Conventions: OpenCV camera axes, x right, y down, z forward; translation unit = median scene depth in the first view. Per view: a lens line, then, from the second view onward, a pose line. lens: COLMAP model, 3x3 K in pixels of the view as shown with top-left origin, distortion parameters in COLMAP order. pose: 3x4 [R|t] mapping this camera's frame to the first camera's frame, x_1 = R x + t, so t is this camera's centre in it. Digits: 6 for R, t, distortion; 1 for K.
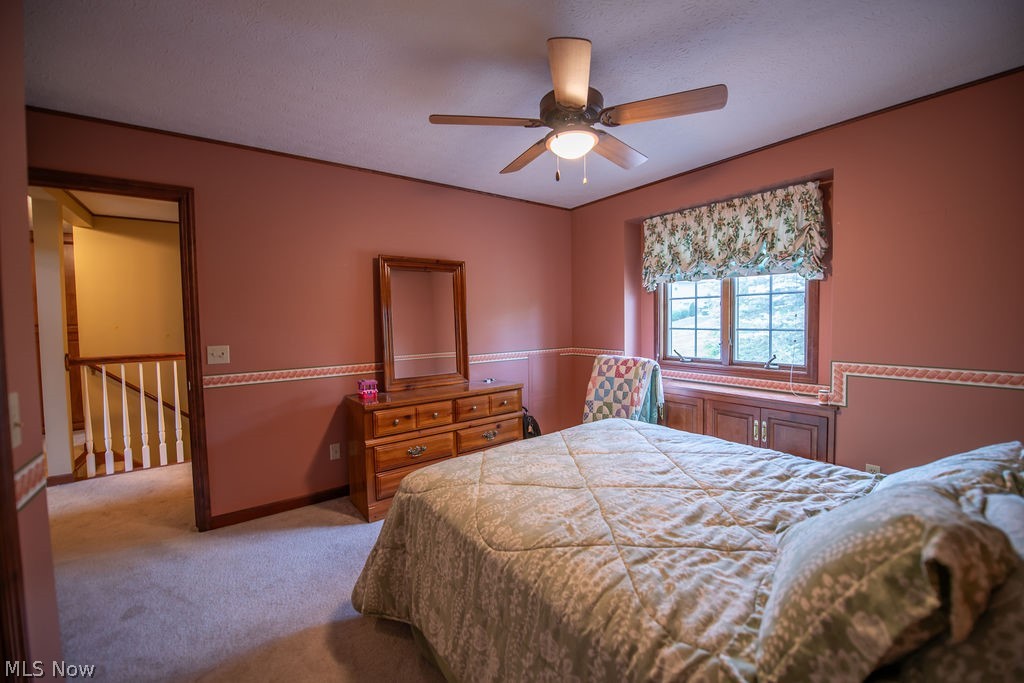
lens RADIAL K [[405.8, 0, 515.5], [0, 405.8, 336.3], [0, 0, 1]] dist [-0.019461, -0.000430]
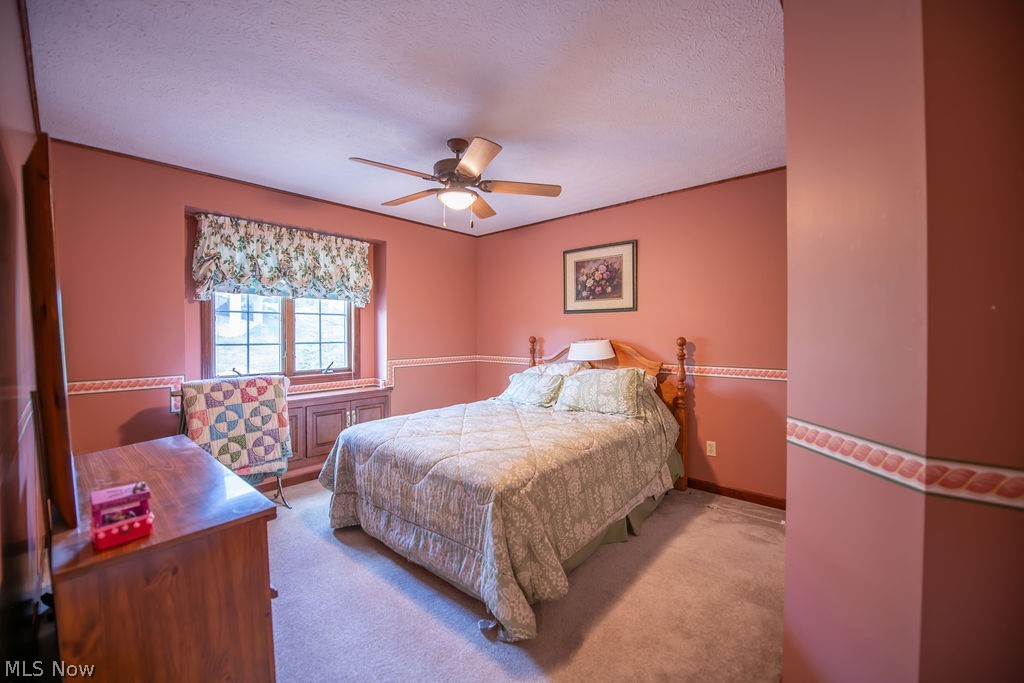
lens RADIAL K [[405.8, 0, 515.5], [0, 405.8, 336.3], [0, 0, 1]] dist [-0.019461, -0.000430]
pose [[-0.217865, 0.008291, 0.975944, -0.738235], [0.049690, 0.998761, 0.002608, -0.009735], [-0.974713, 0.049063, -0.218007, 0.690542]]
